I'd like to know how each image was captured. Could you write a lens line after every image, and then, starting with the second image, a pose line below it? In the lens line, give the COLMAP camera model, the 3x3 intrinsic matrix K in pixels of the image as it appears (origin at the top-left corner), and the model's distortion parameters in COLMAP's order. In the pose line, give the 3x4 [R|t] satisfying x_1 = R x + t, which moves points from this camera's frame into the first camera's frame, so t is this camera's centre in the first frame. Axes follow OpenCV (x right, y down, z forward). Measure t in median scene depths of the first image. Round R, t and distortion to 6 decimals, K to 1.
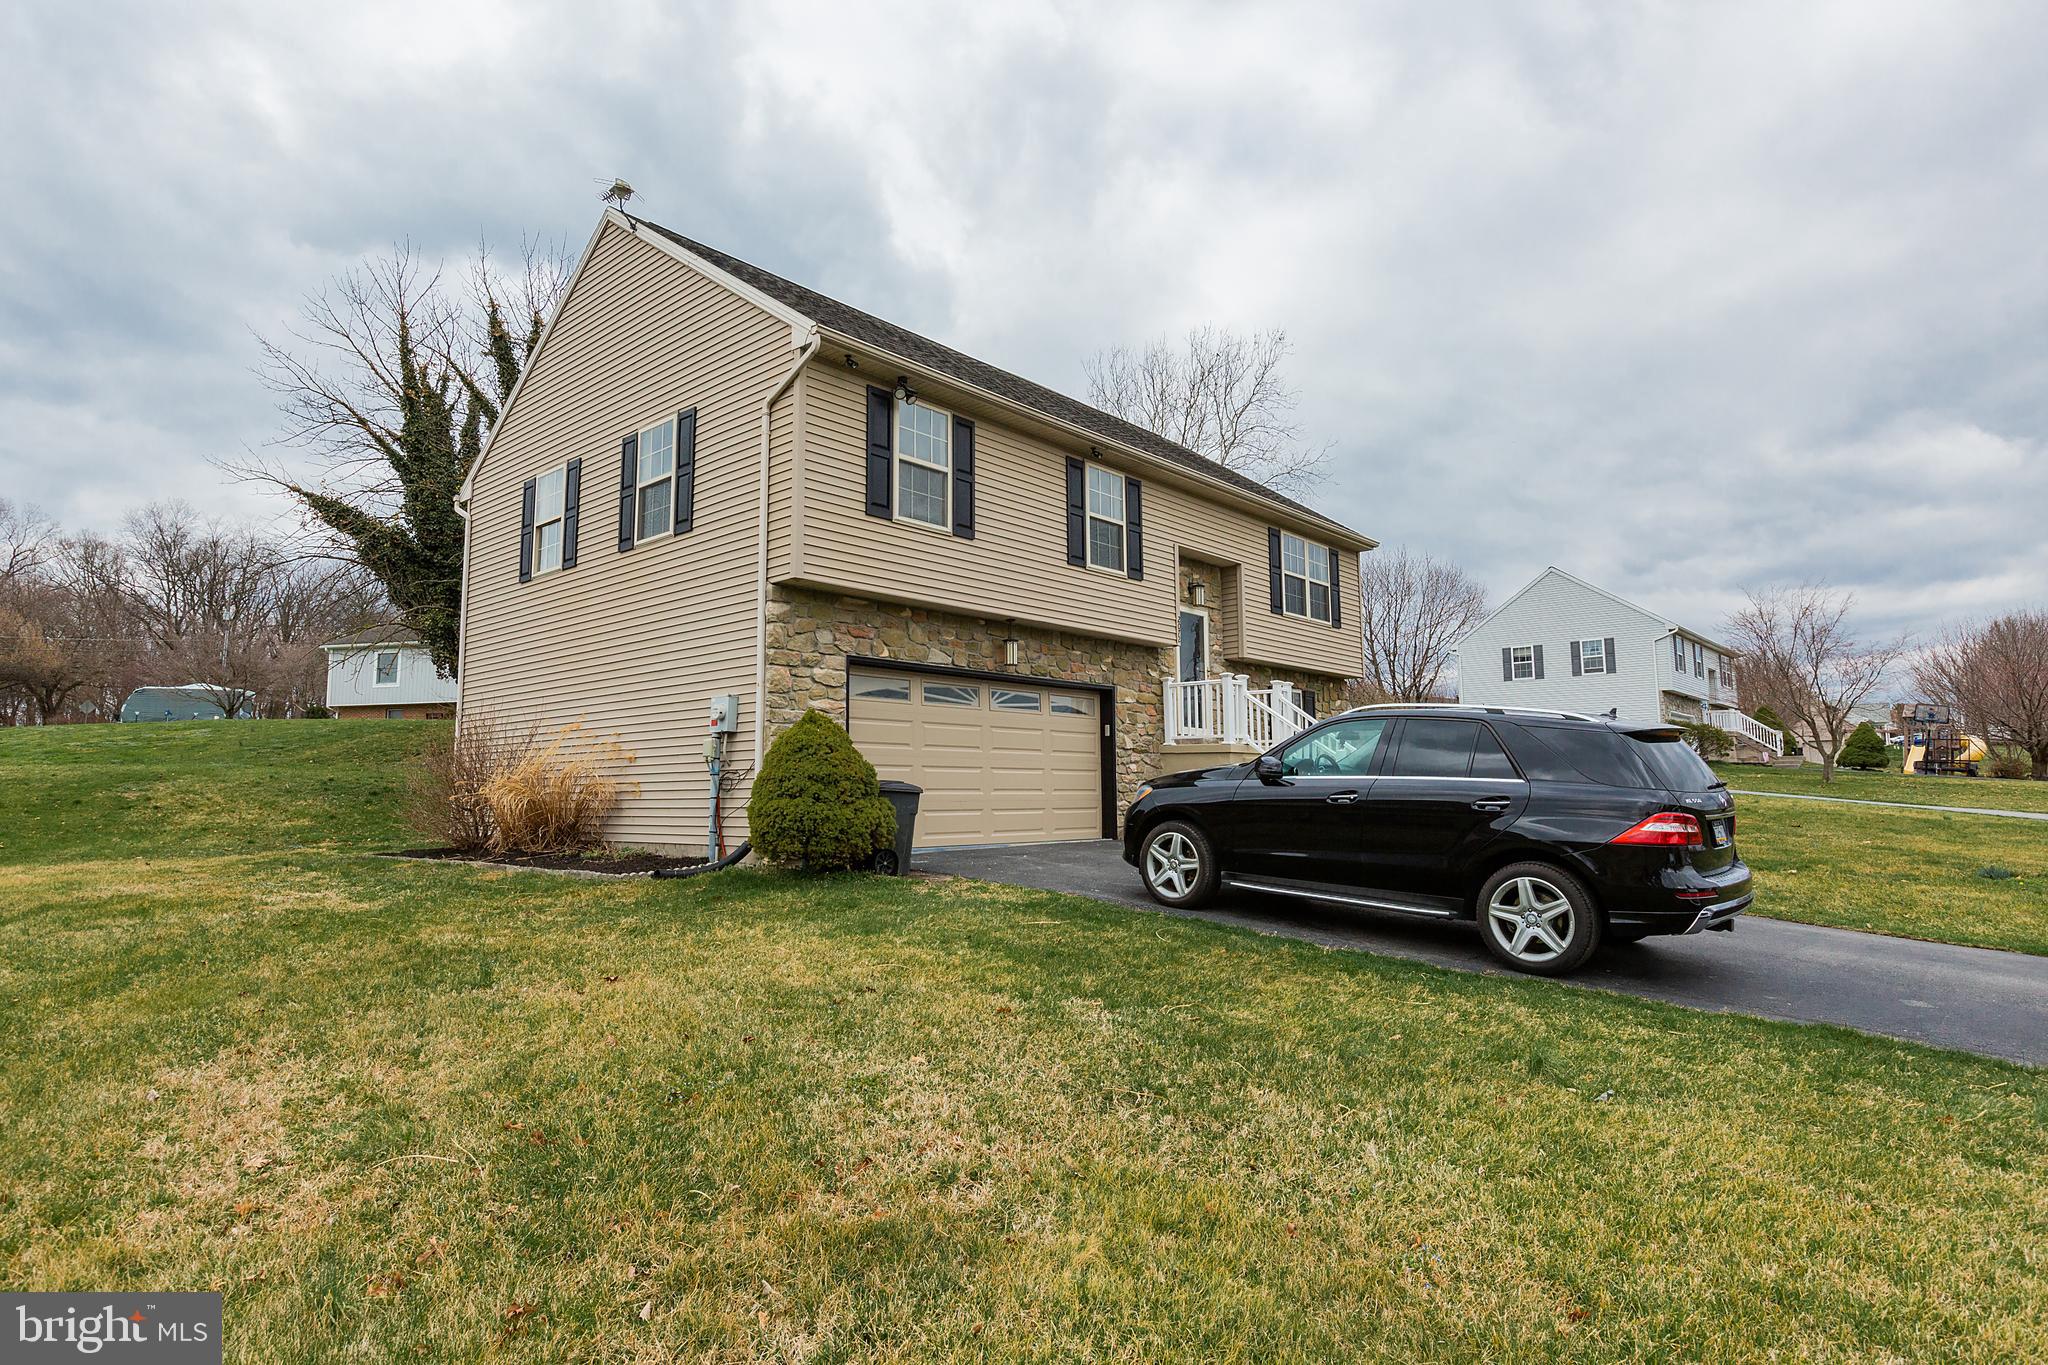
lens RADIAL K [[1097.4, 0, 1020.7], [0, 1097.4, 680.1], [0, 0, 1]] dist [0.000228, 0.000278]
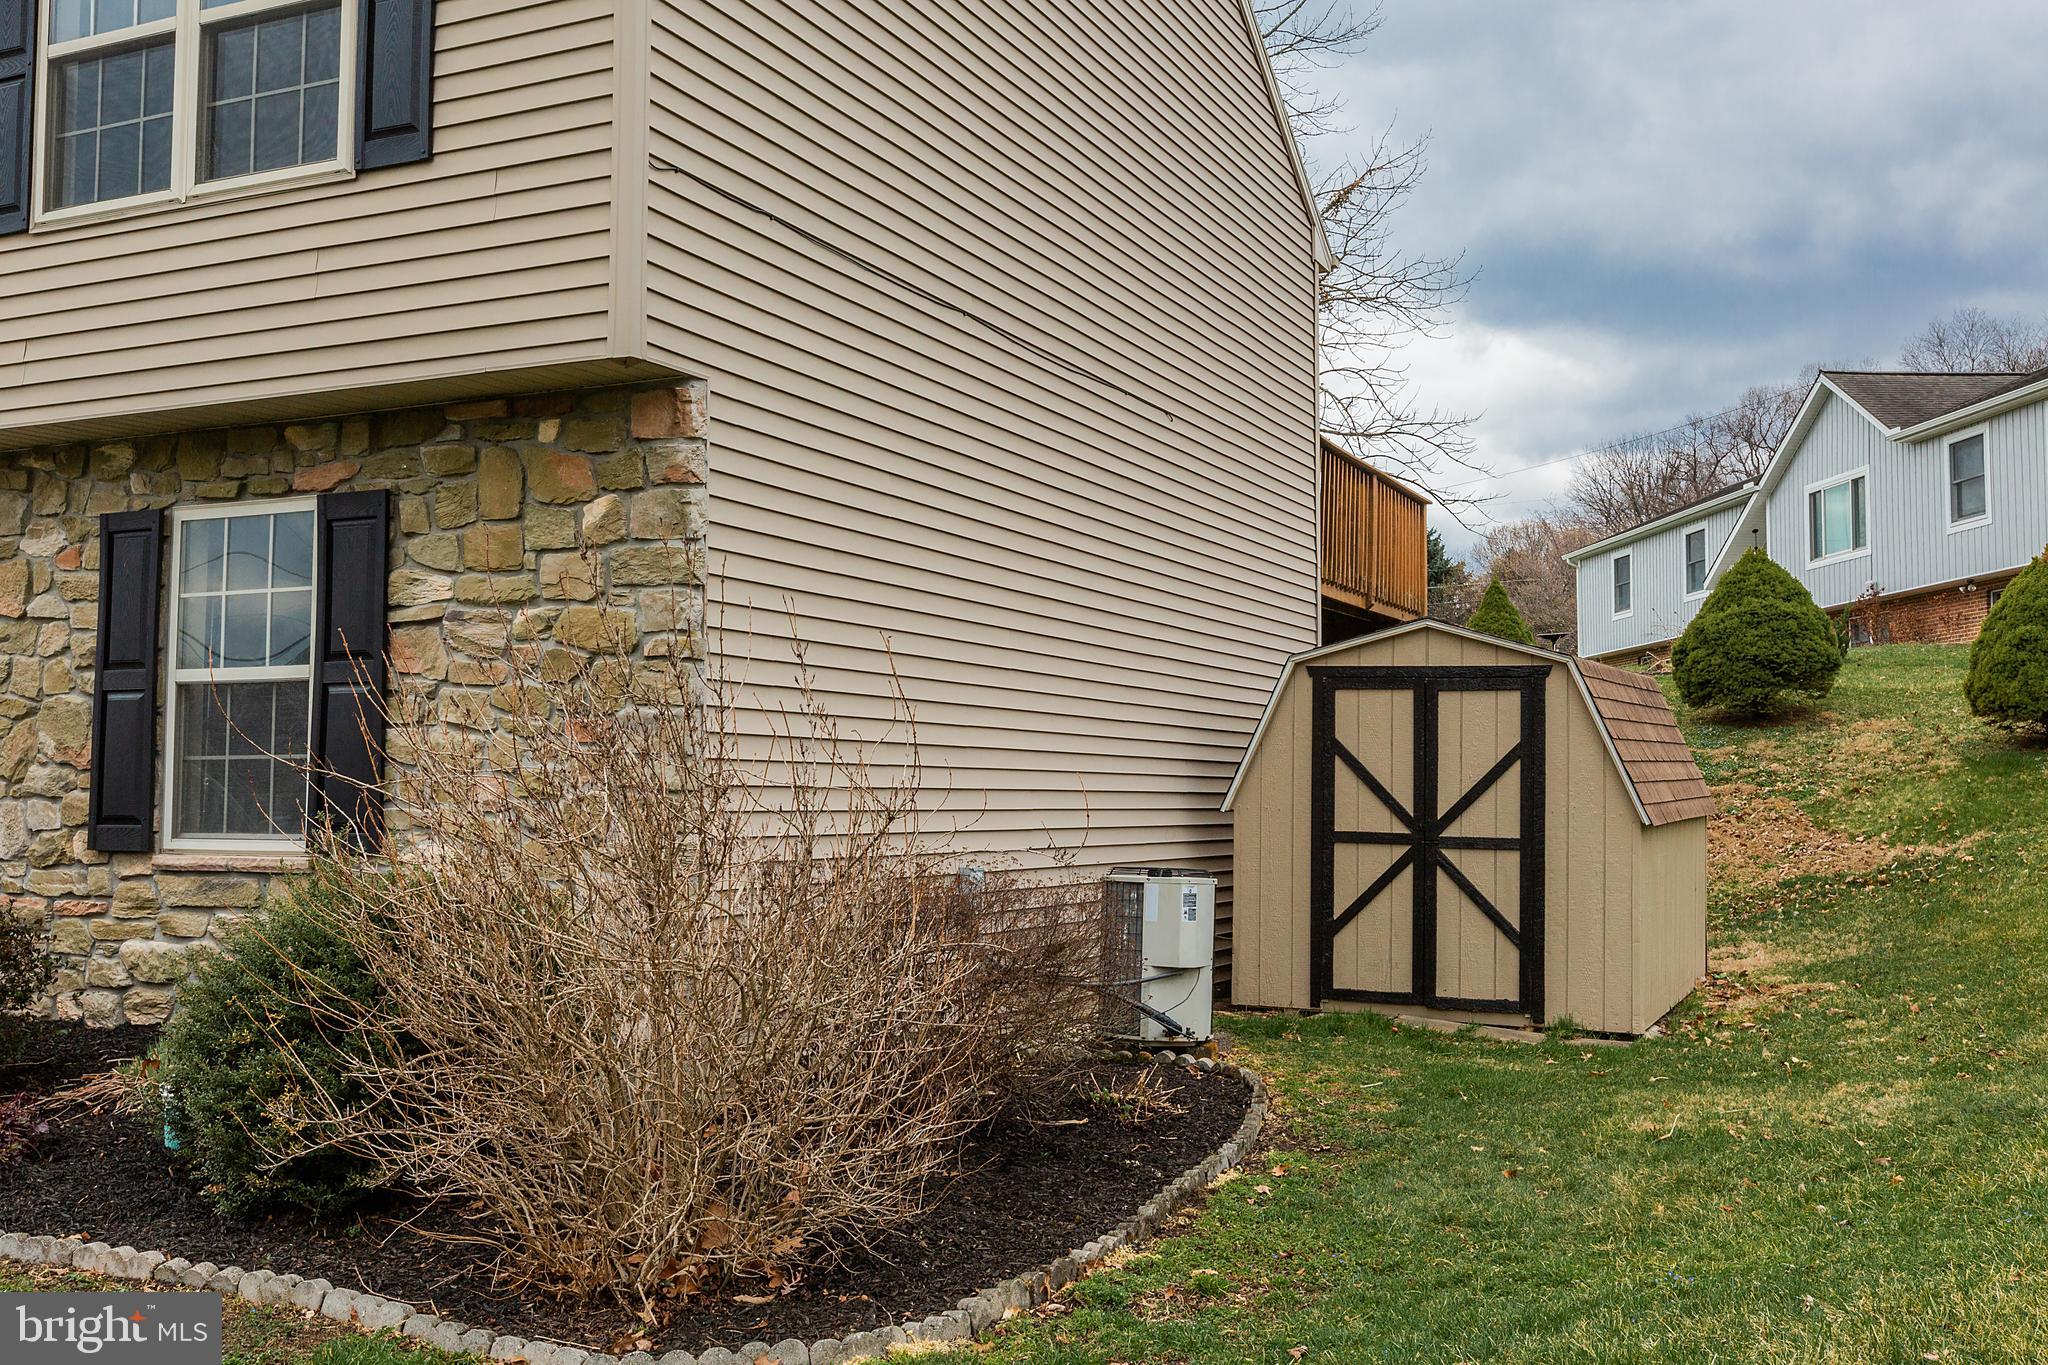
lens RADIAL K [[1982.1, 0, 1025.1], [0, 1982.1, 670.5], [0, 0, 1]] dist [-0.006267, 0.000695]
pose [[0.287836, -0.054381, -0.956134, 0.927788], [0.097387, 0.994873, -0.027267, 0.095456], [0.952715, -0.085267, 0.291656, 1.364340]]
